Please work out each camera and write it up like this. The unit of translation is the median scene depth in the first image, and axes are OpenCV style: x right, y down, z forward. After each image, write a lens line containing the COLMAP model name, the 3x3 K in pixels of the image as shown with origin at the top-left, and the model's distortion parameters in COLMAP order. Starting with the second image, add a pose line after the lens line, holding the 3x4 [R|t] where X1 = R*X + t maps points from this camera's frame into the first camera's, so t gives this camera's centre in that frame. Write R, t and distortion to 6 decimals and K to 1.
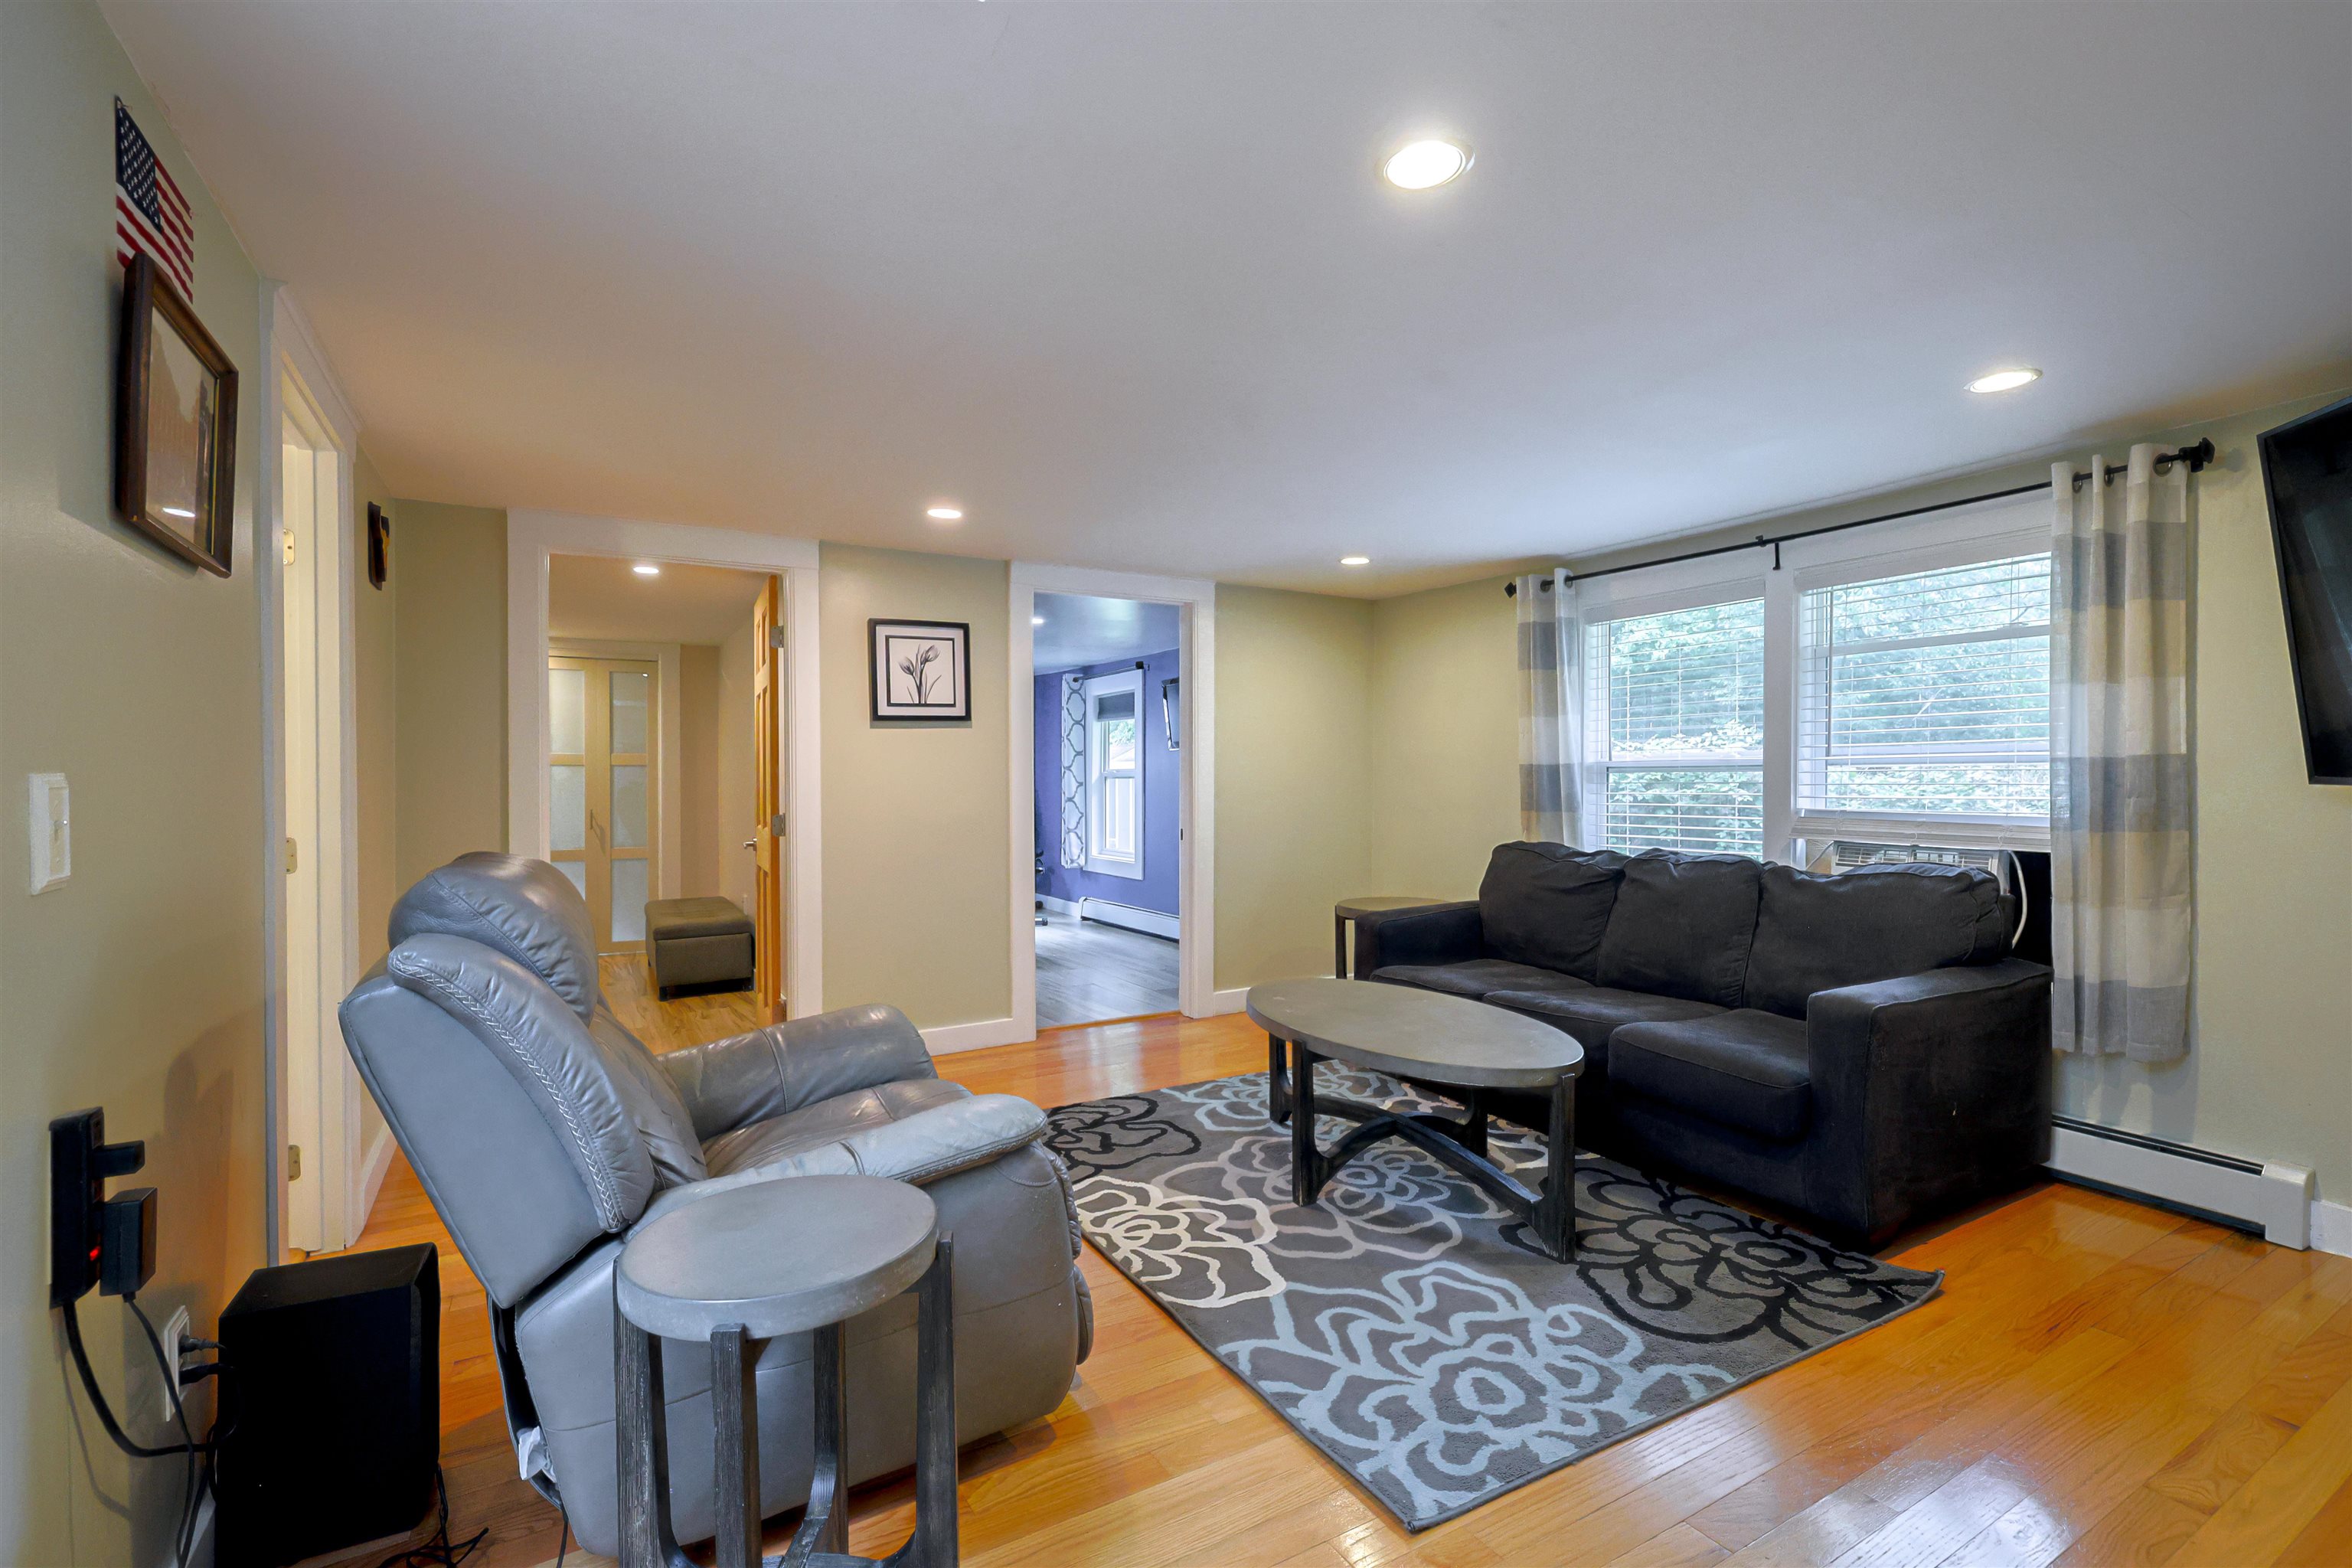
lens RADIAL K [[1054.8, 0, 1183.3], [0, 1054.8, 785.5], [0, 0, 1]] dist [-0.001106, -0.000304]
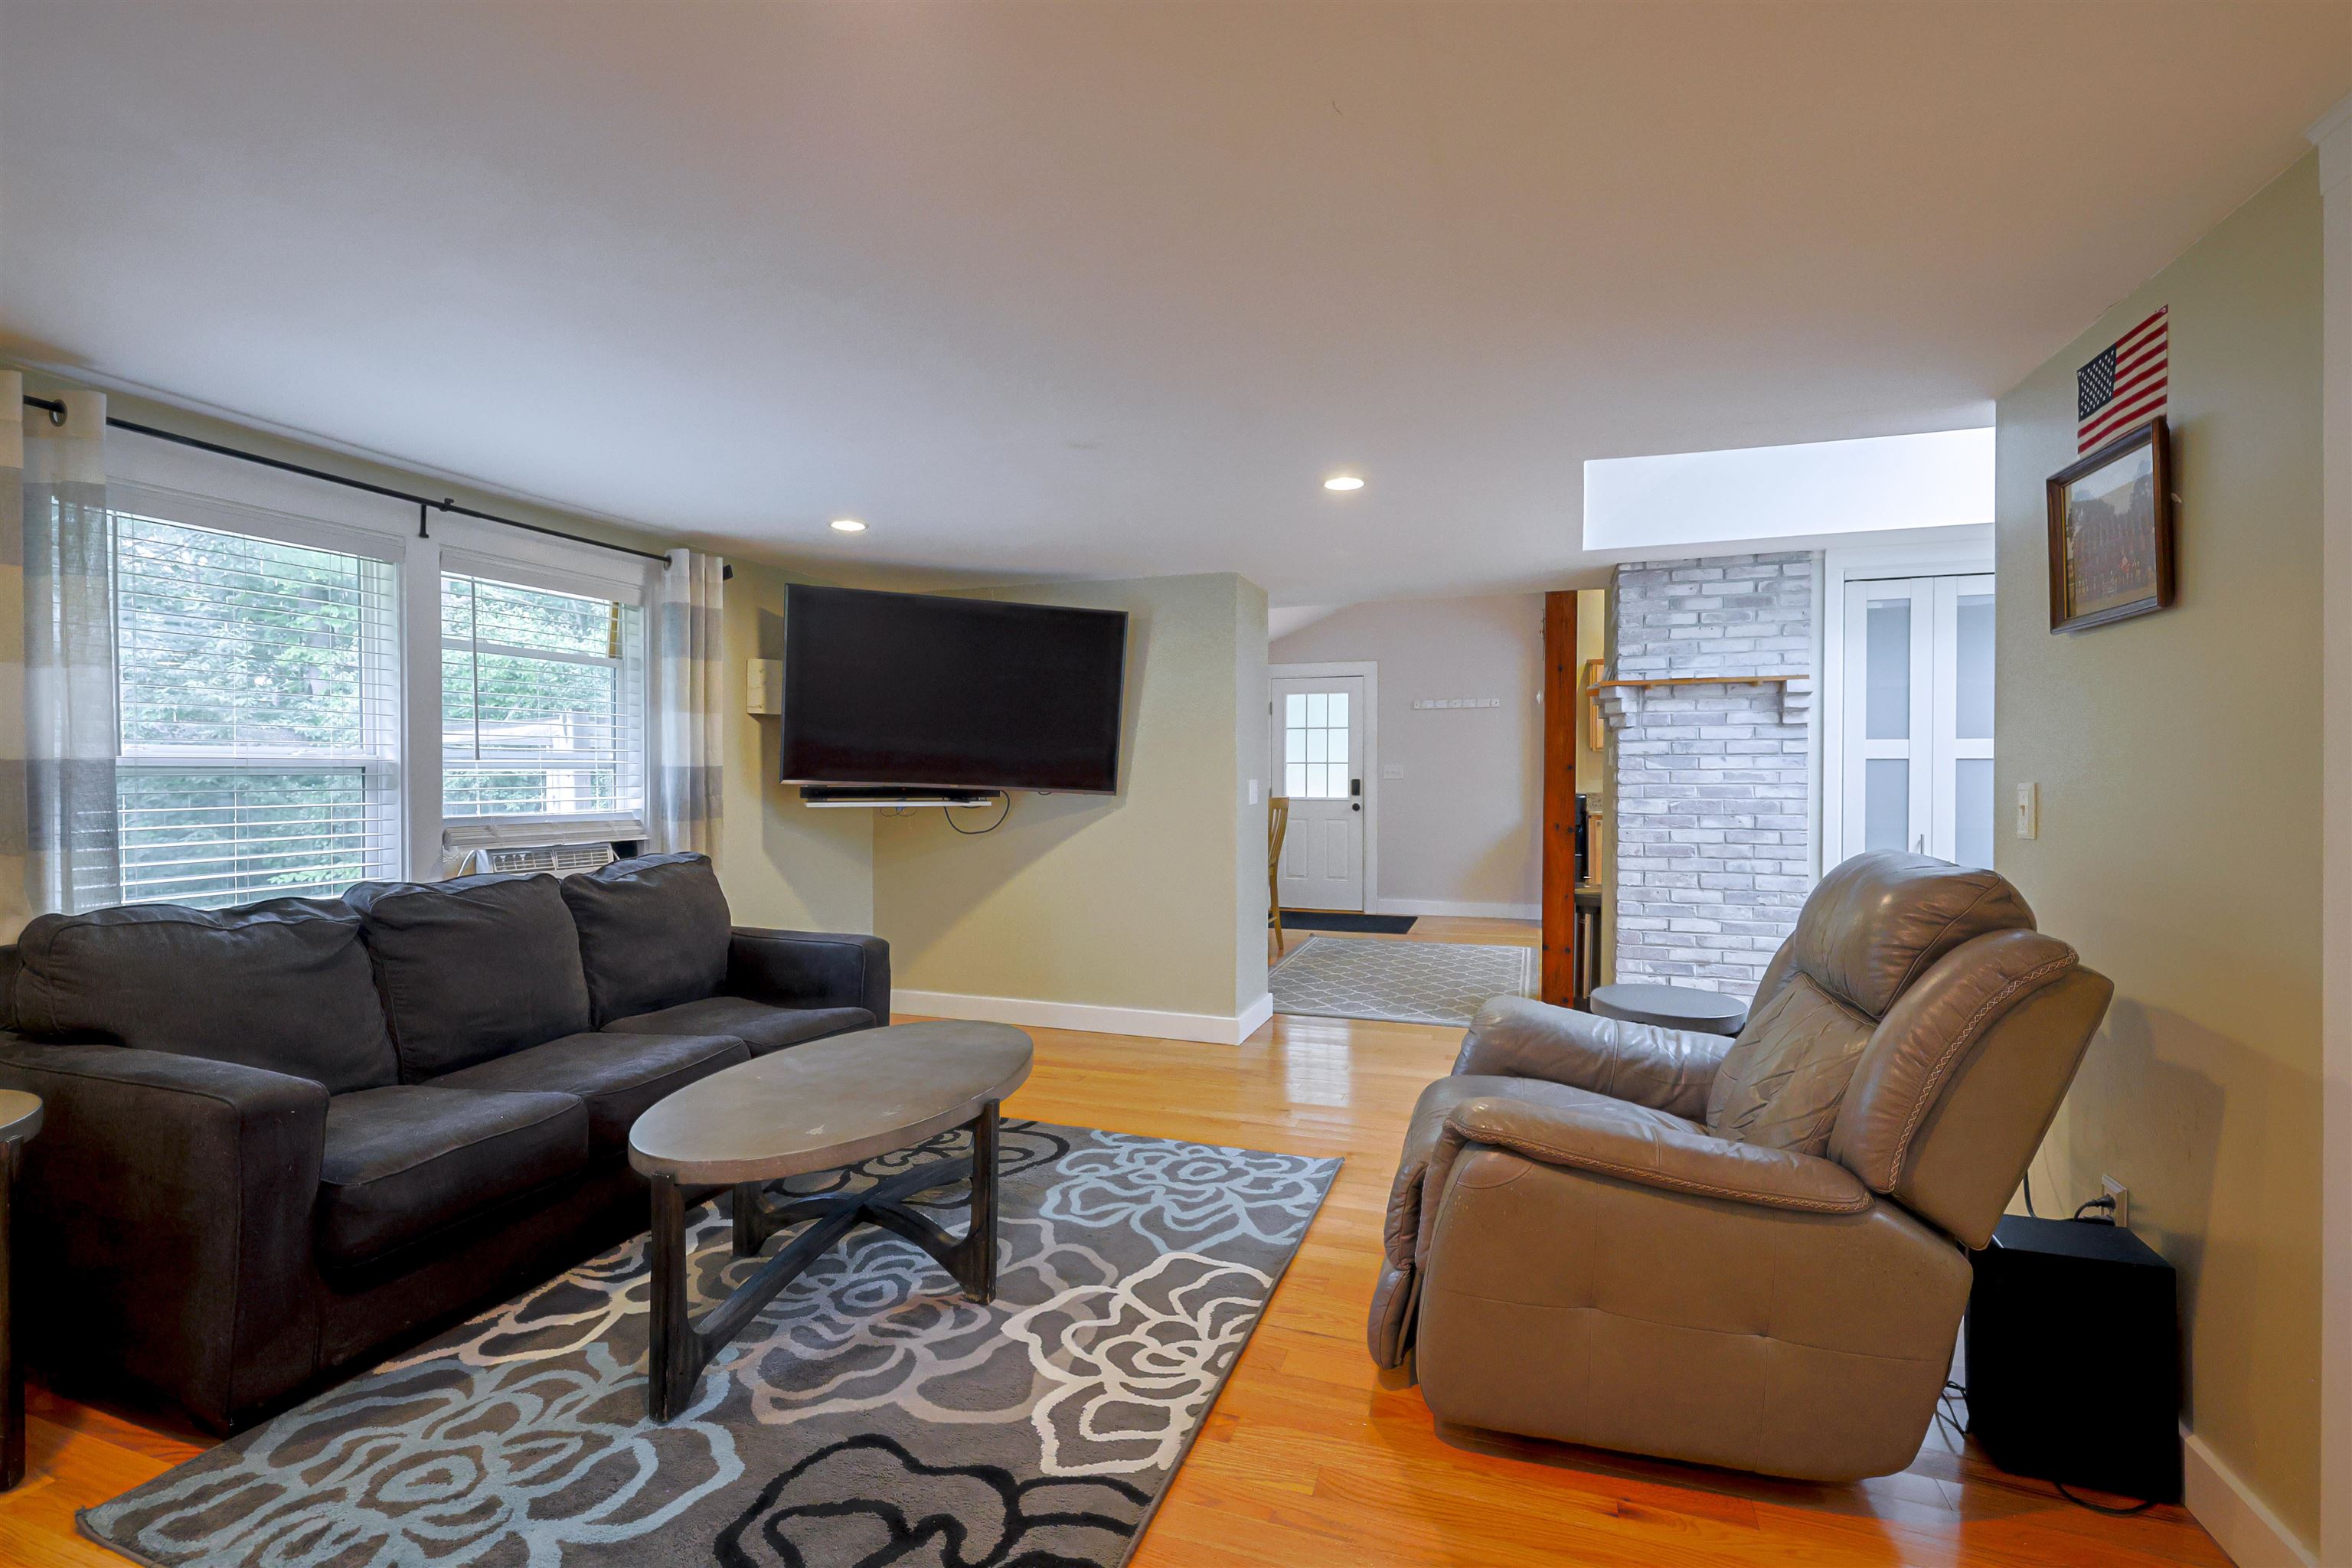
lens RADIAL K [[1021.9, 0, 1184.5], [0, 1021.9, 775.6], [0, 0, 1]] dist [0.000228, -0.000171]
pose [[-0.649760, 0.000323, 0.760139, -0.588030], [0.006187, 0.999969, 0.004863, -0.017201], [-0.760114, 0.007863, -0.649742, 1.377236]]
